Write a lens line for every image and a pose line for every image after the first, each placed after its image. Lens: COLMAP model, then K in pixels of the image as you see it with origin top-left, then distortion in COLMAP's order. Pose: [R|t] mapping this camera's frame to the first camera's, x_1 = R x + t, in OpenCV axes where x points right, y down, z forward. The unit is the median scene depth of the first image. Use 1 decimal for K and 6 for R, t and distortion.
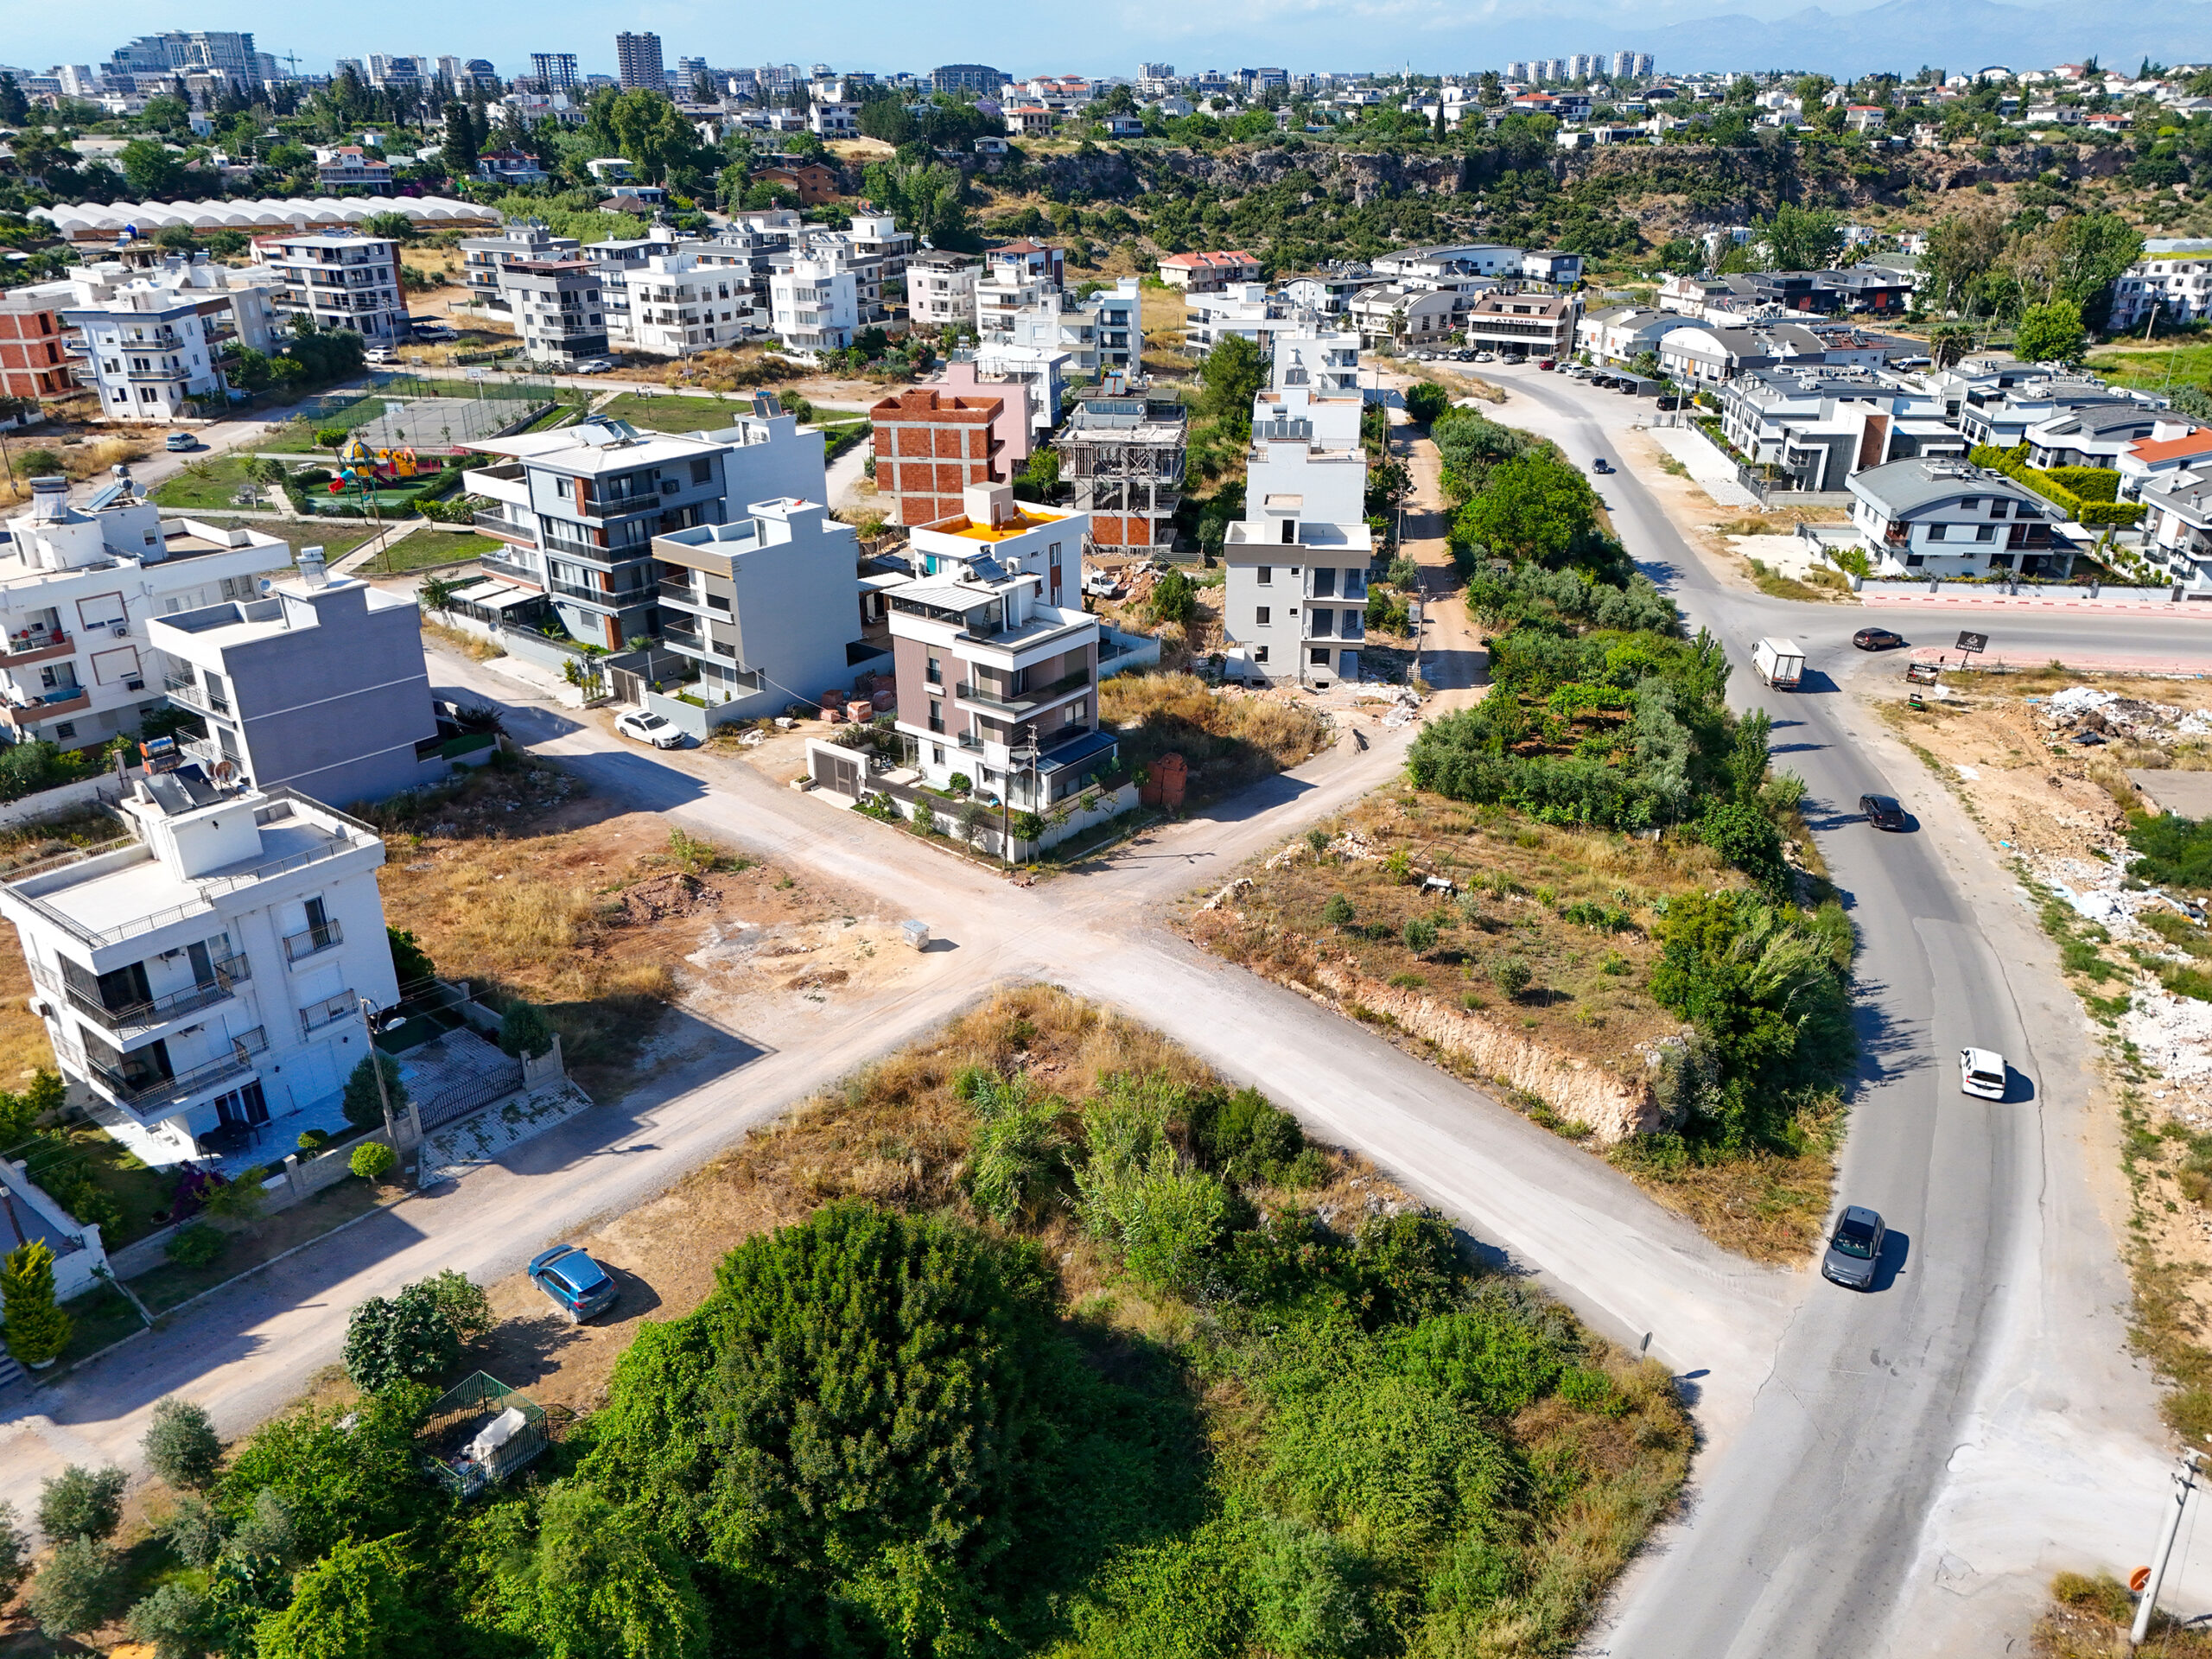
lens RADIAL K [[1666.5, 0, 1126.0], [0, 1666.5, 846.1], [0, 0, 1]] dist [0.065153, -0.053024]
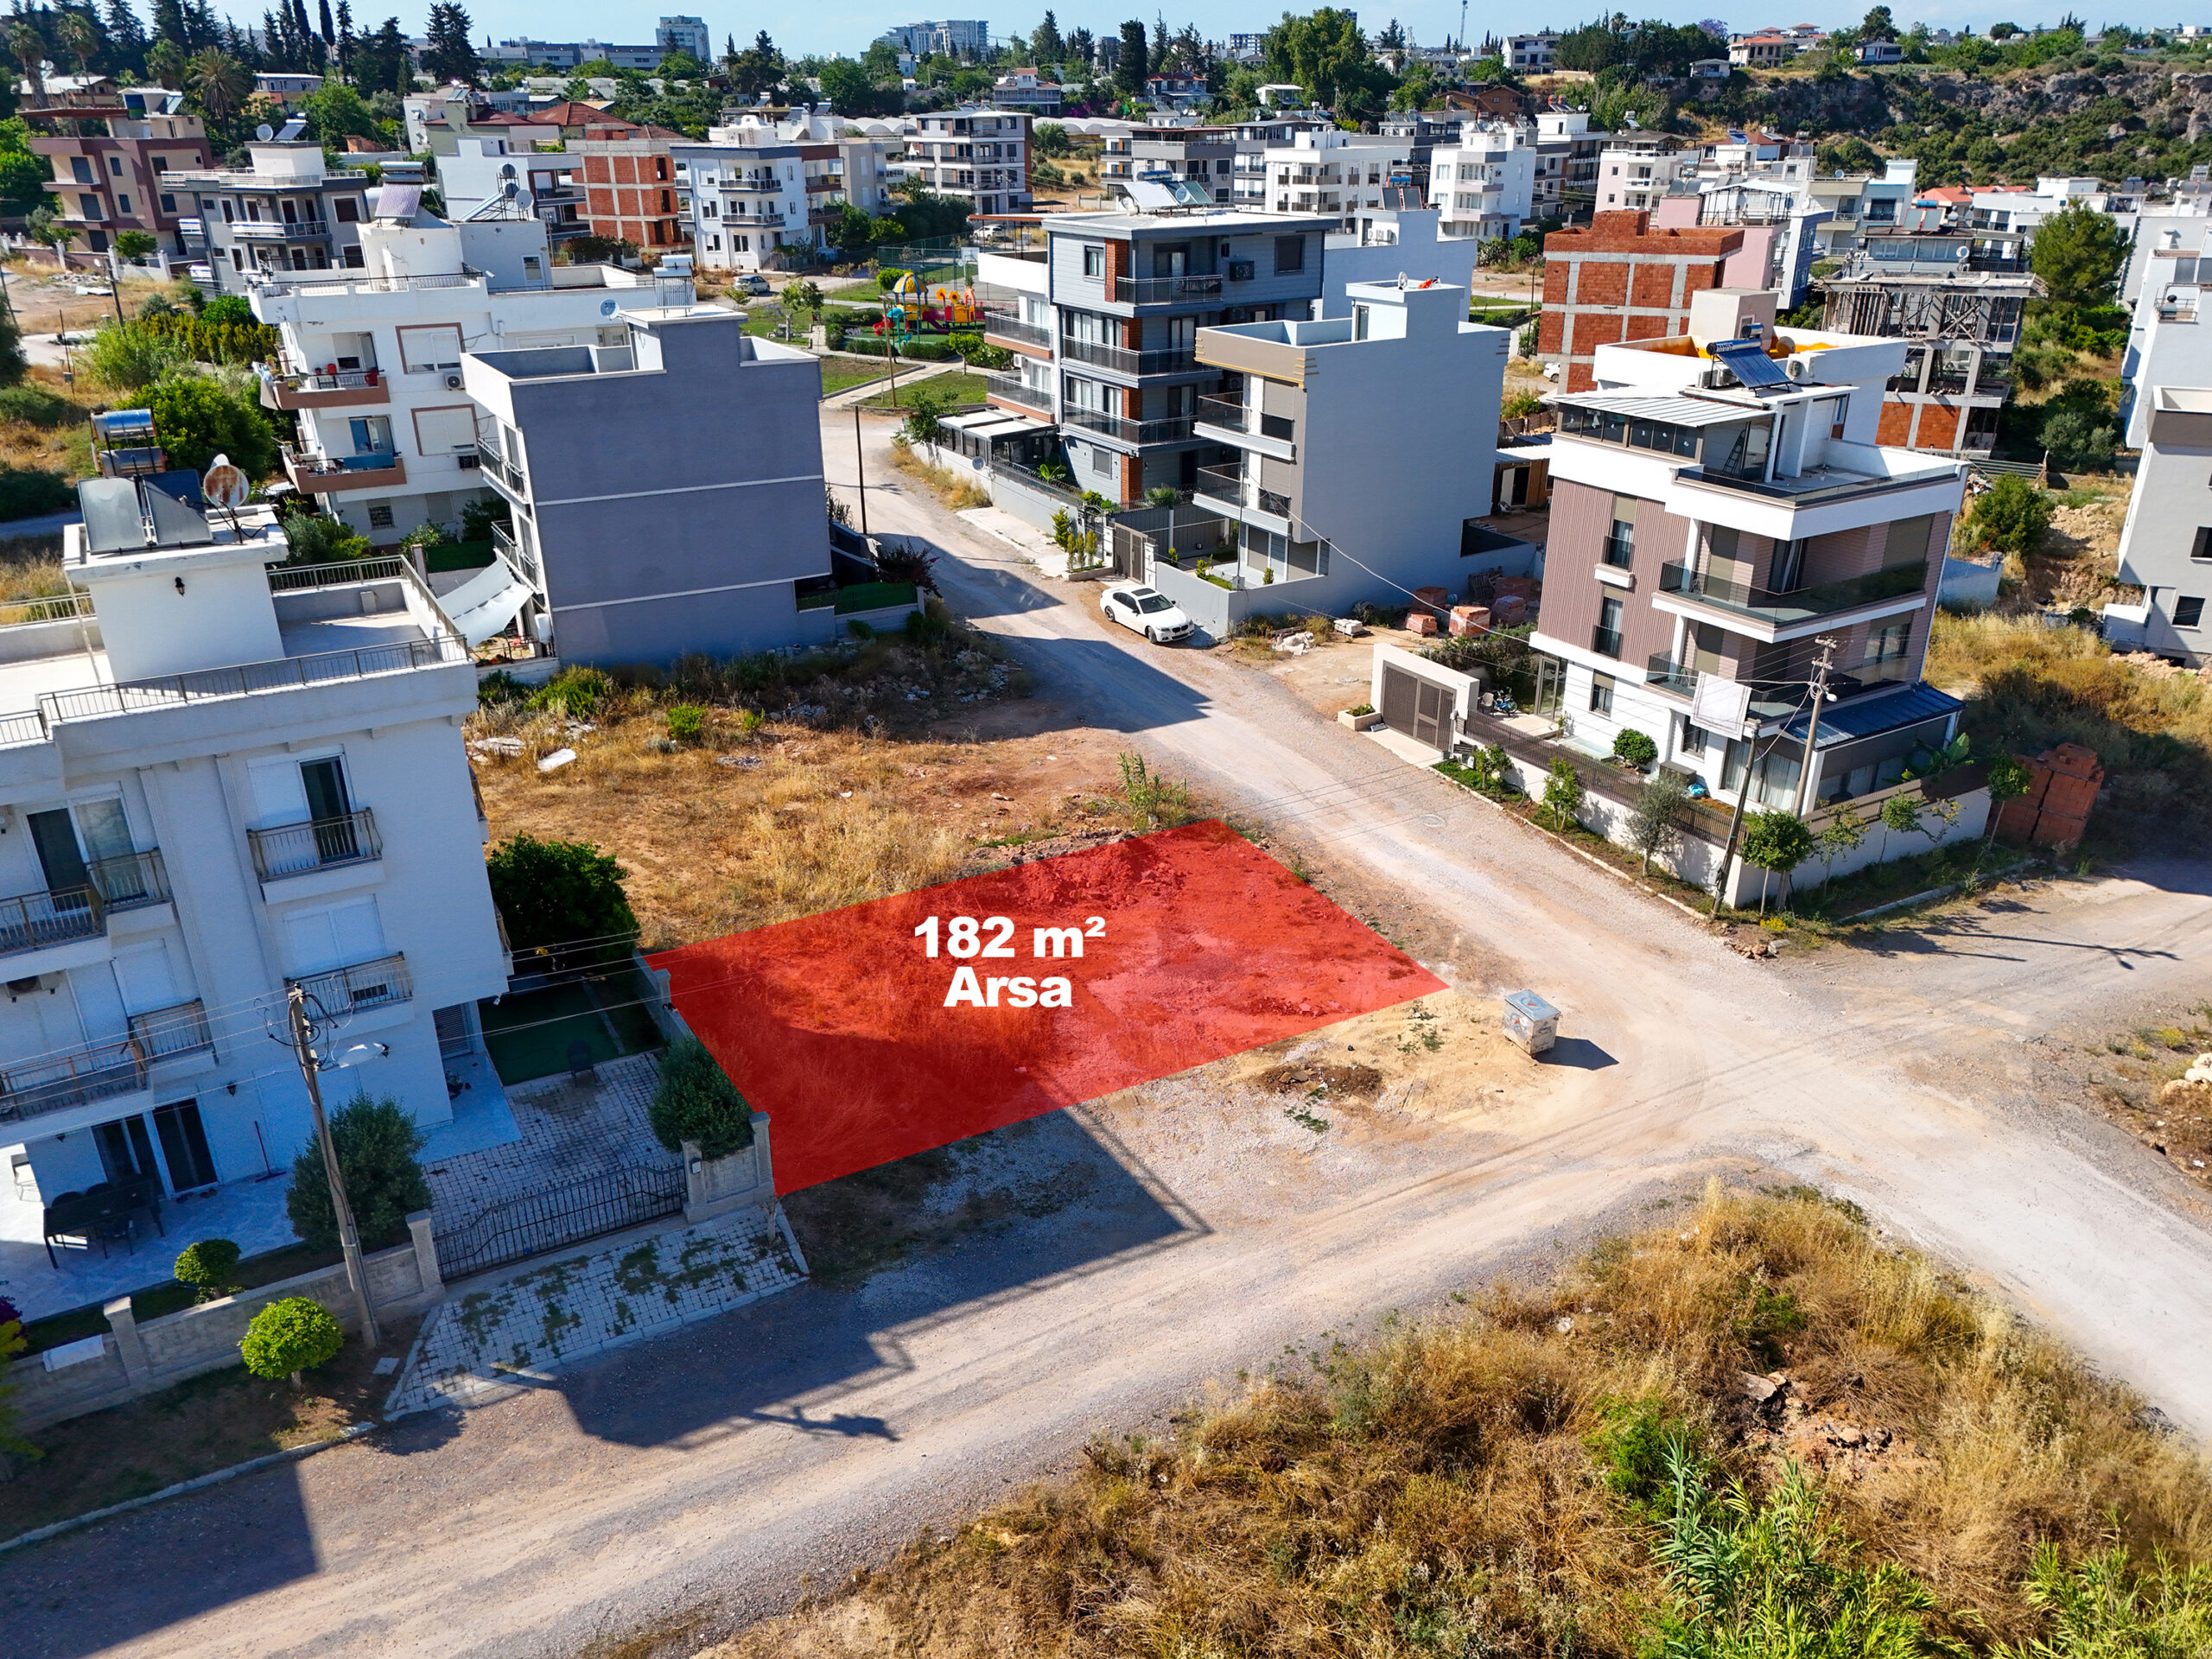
lens RADIAL K [[1666.5, 0, 1111.0], [0, 1666.5, 827.3], [0, 0, 1]] dist [0.065153, -0.053024]
pose [[0.929891, 0.144679, -0.338187, -0.063482], [-0.149055, 0.988742, 0.013145, 0.006455], [0.336281, 0.038185, 0.940987, 0.379753]]
